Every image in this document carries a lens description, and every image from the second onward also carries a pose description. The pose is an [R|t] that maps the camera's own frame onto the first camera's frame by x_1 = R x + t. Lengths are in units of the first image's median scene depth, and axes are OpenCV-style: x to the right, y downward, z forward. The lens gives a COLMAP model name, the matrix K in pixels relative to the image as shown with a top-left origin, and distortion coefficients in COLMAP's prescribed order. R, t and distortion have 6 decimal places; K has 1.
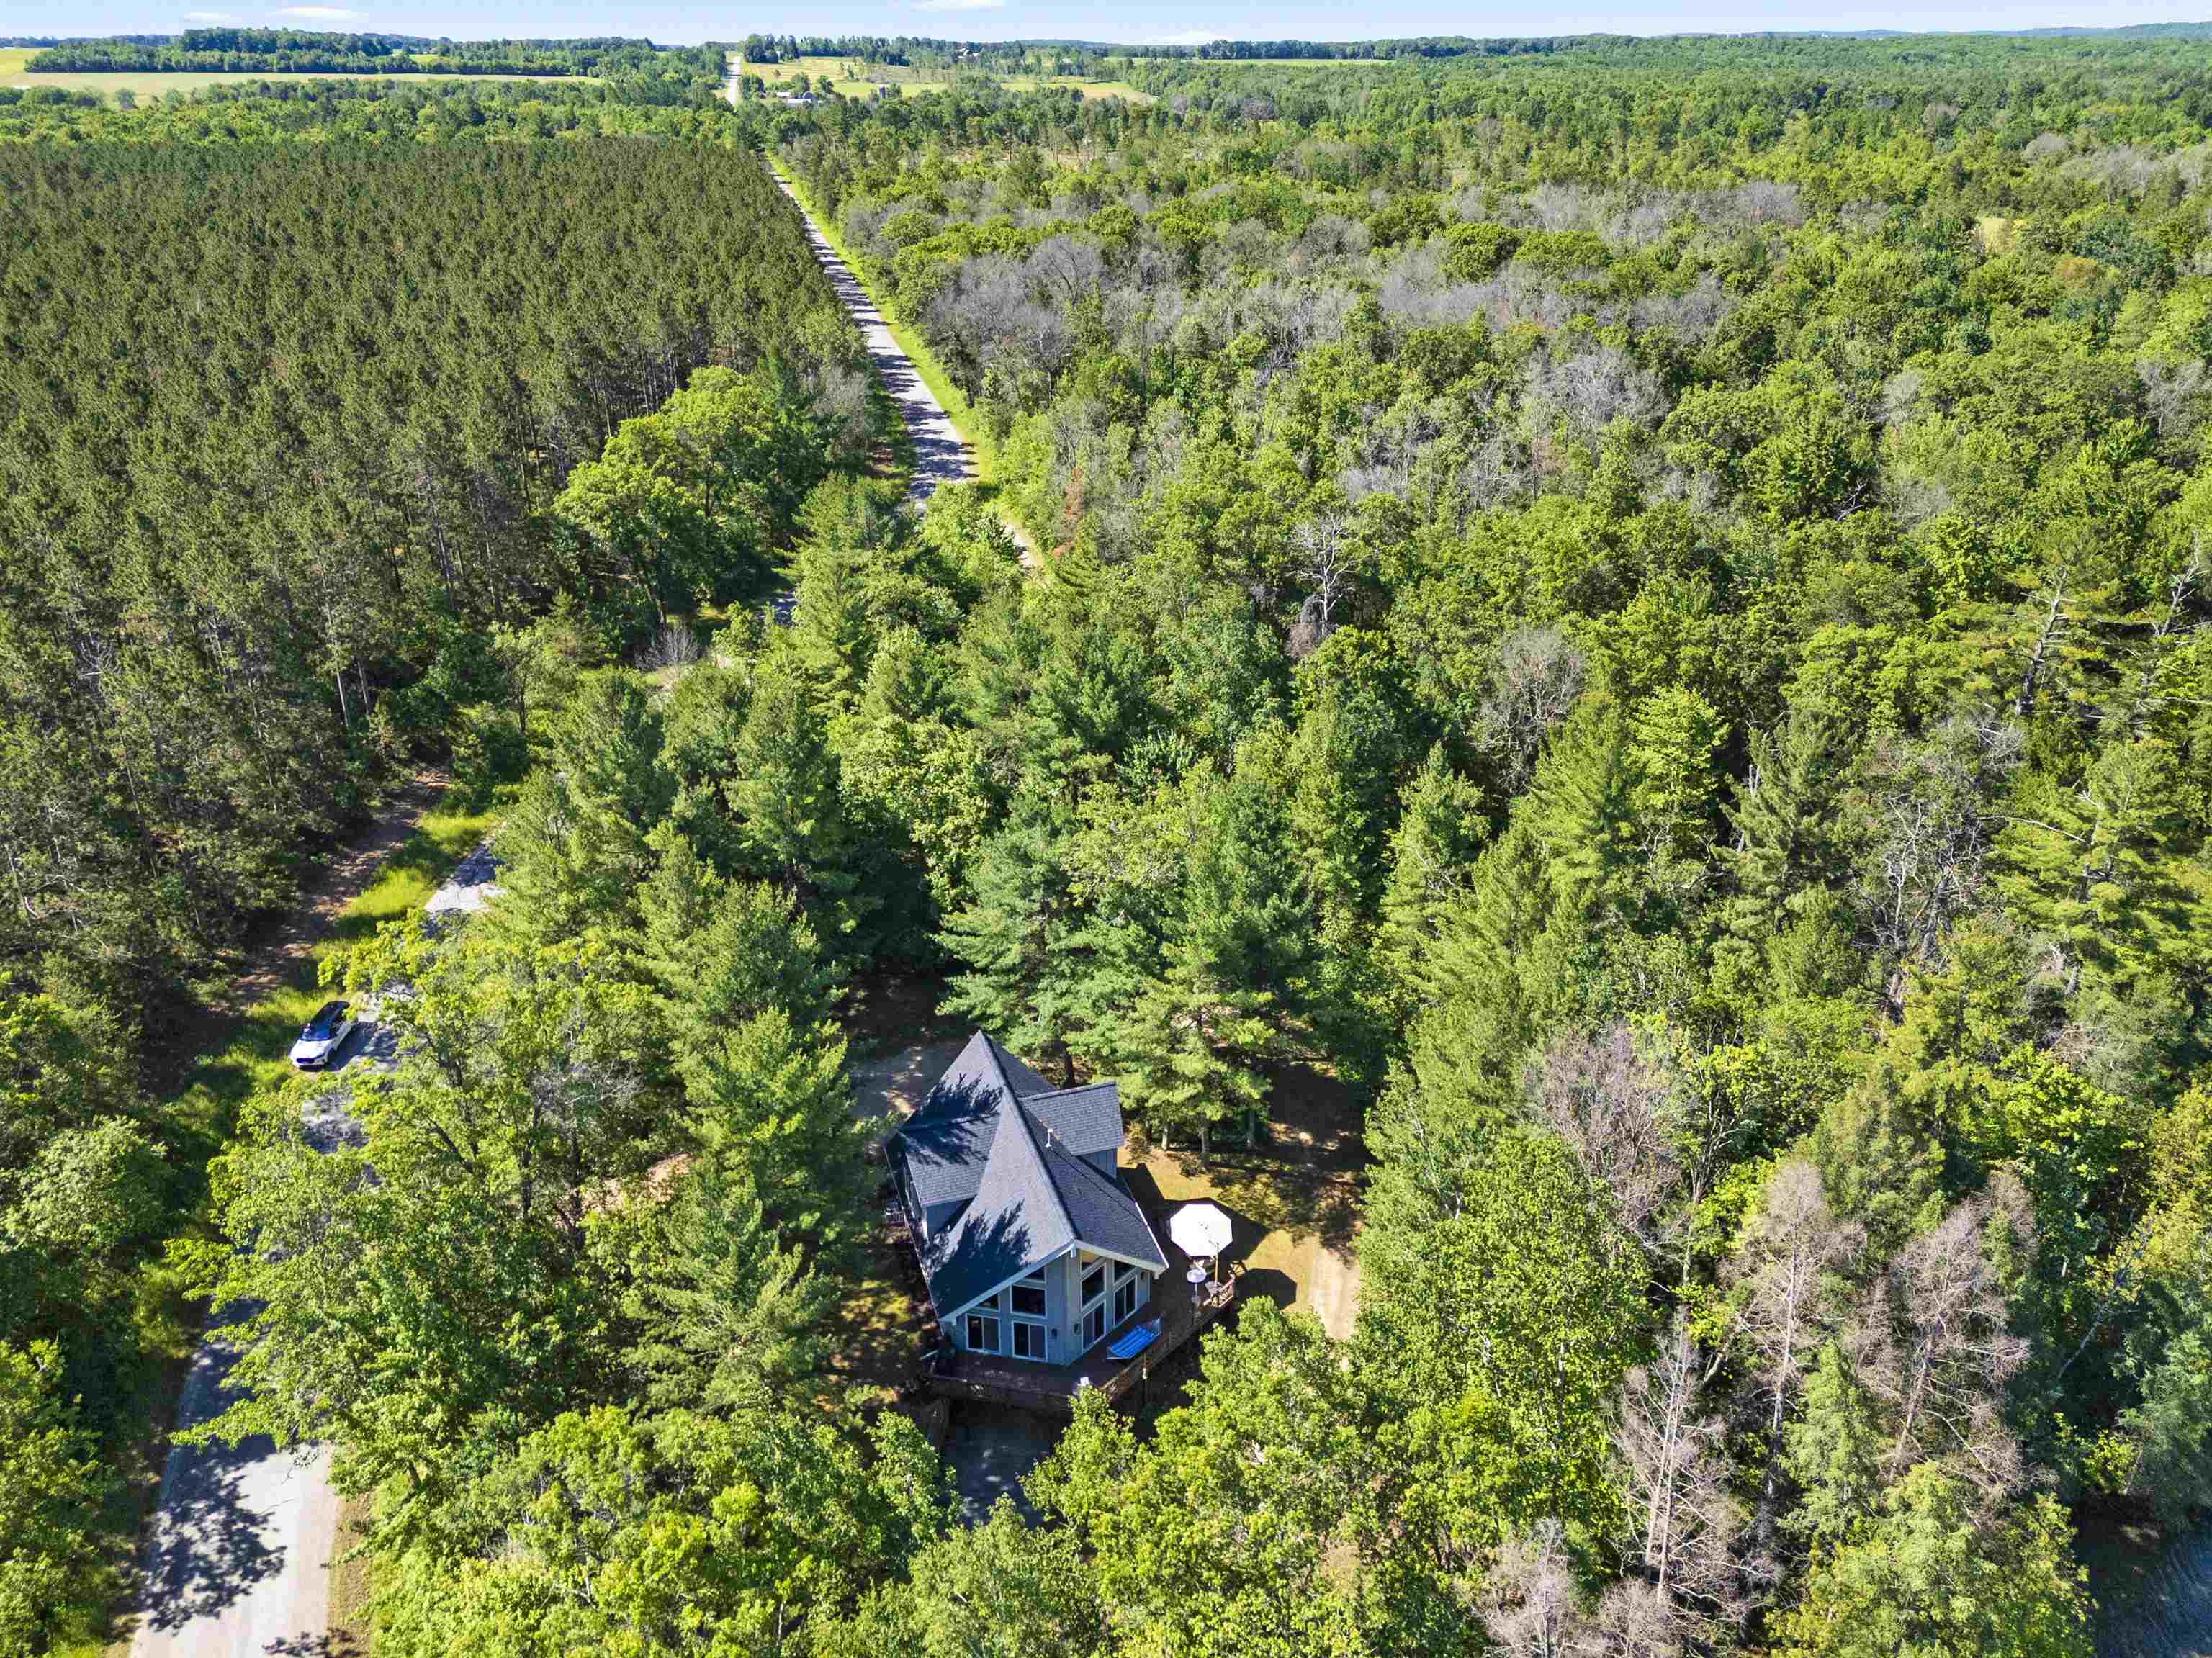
lens RADIAL K [[1605.1, 0, 1129.1], [0, 1605.1, 833.5], [0, 0, 1]] dist [0.056635, -0.042531]
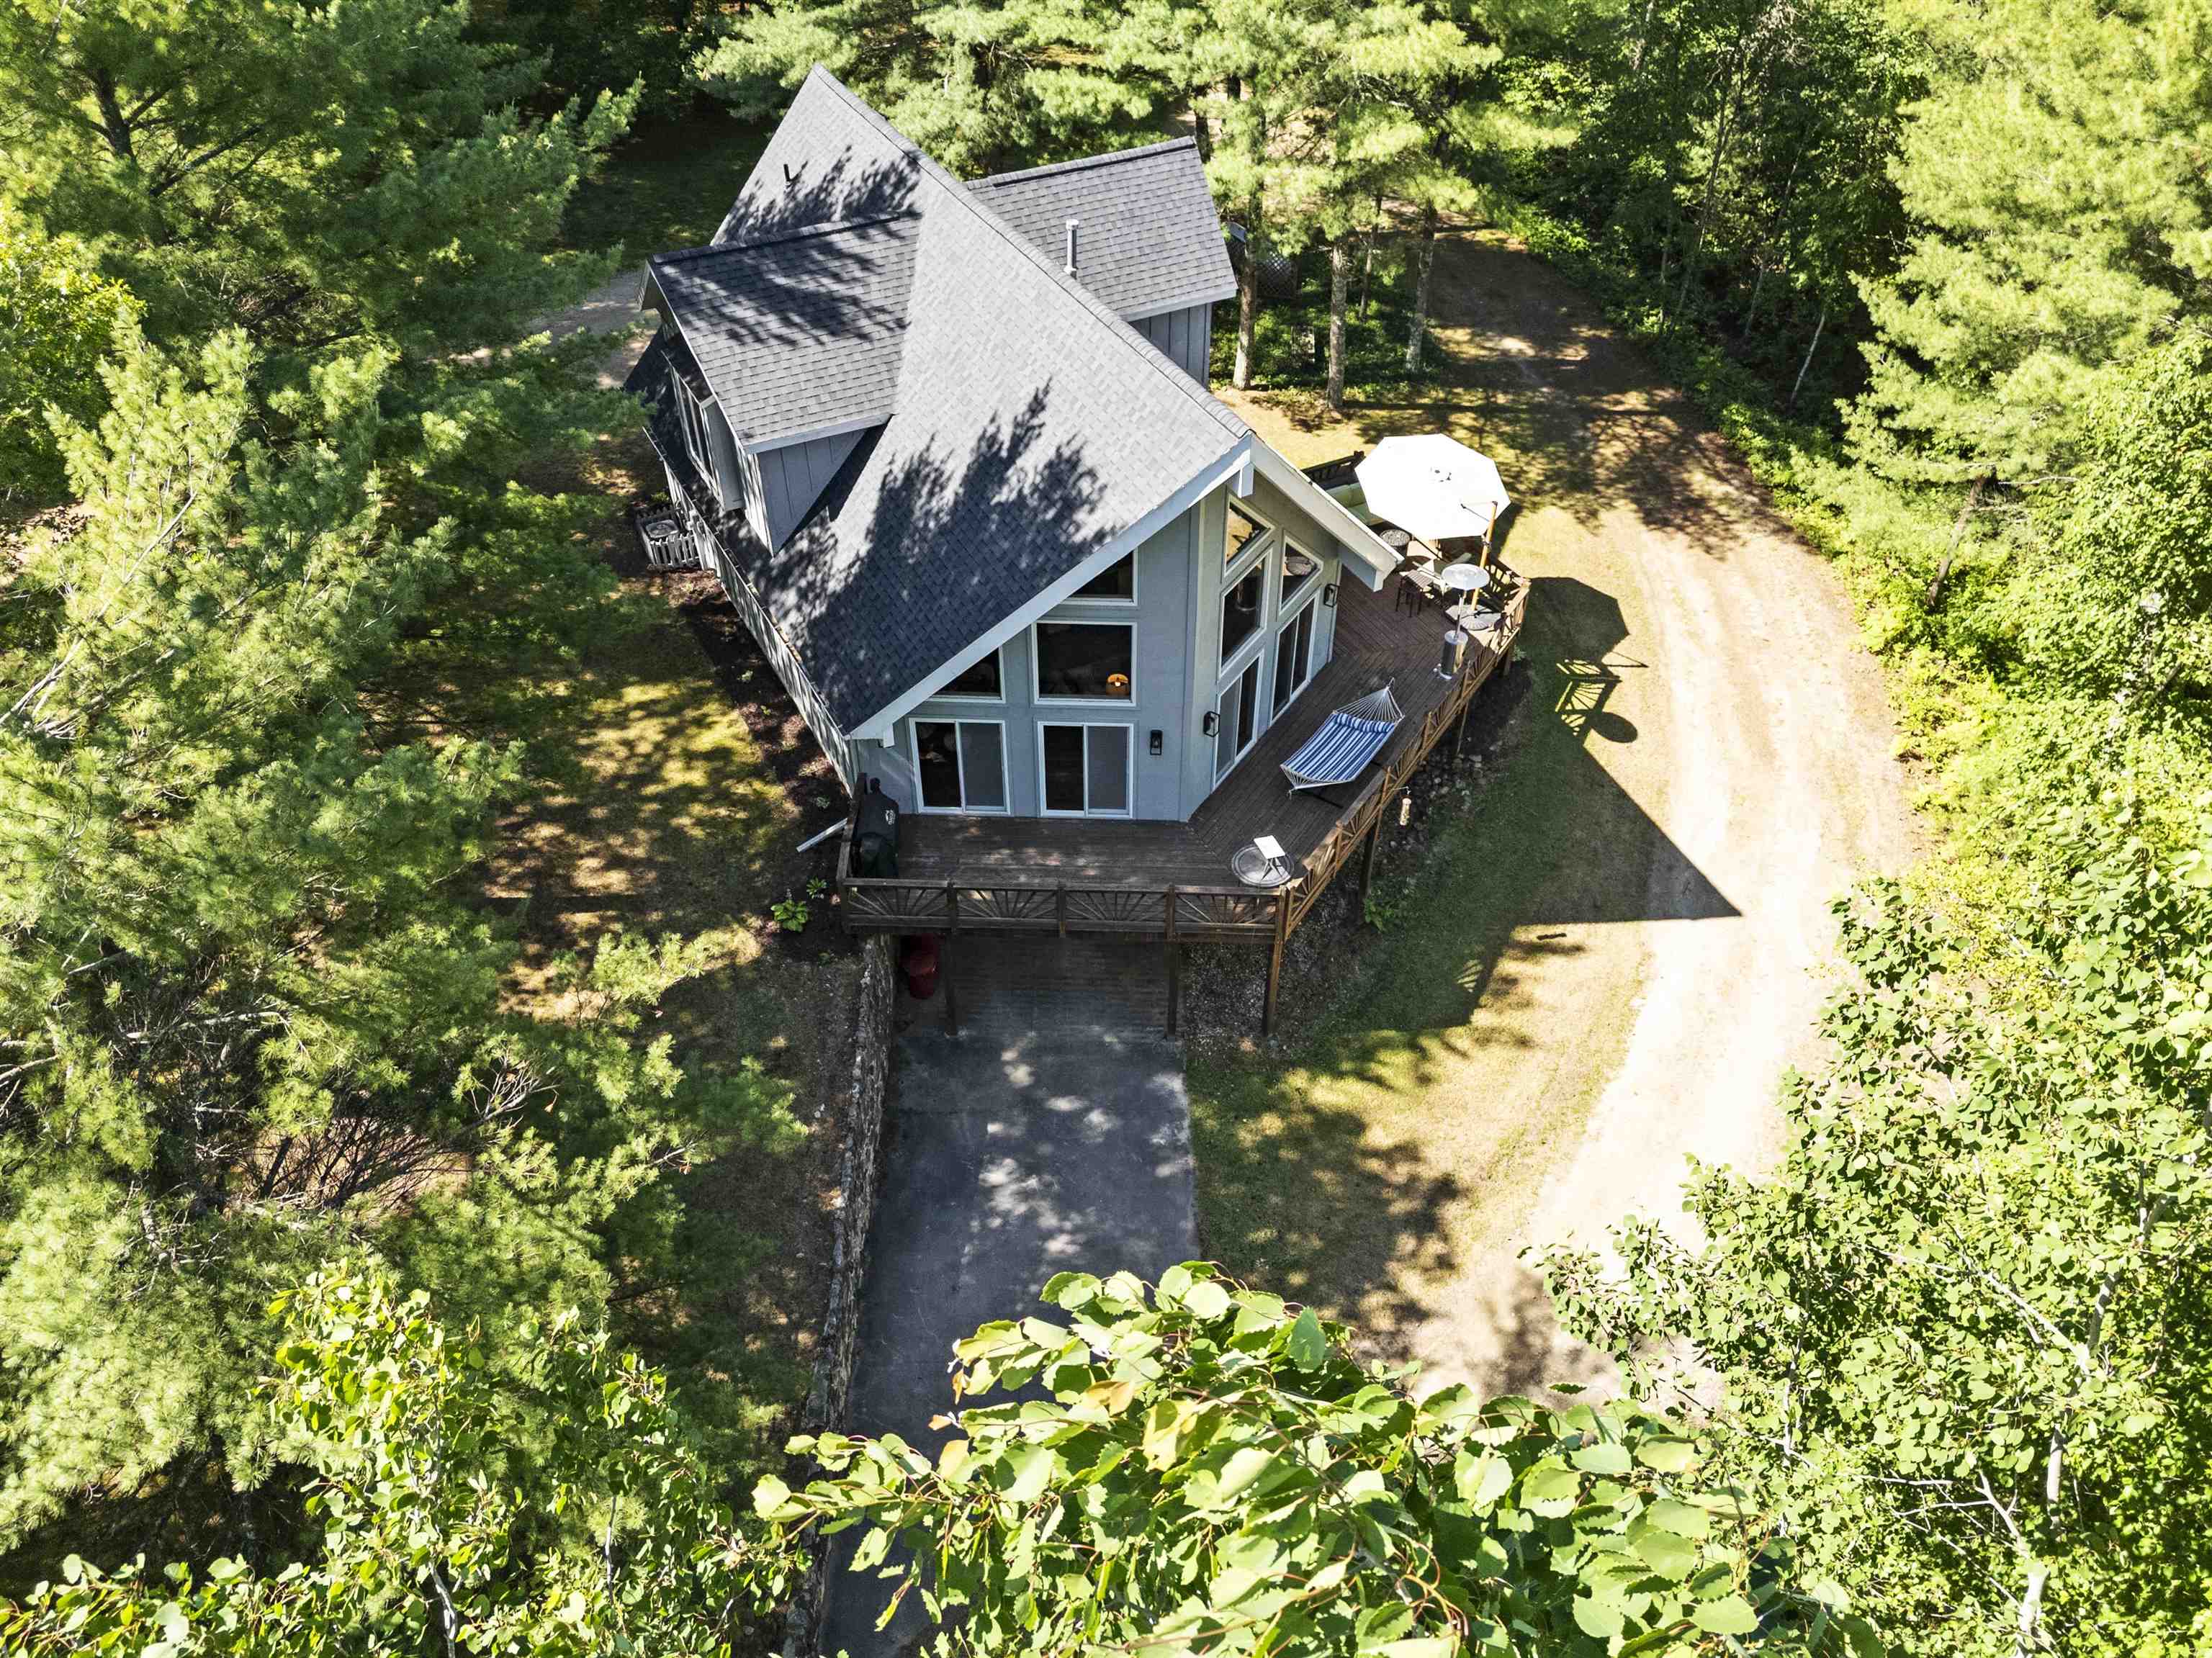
lens RADIAL K [[1605.1, 0, 1112.1], [0, 1605.1, 818.9], [0, 0, 1]] dist [0.056635, -0.042531]
pose [[0.987332, -0.108610, 0.115669, -0.099984], [0.071427, 0.955199, 0.287216, 0.213428], [-0.141681, -0.275316, 0.950856, 0.622011]]
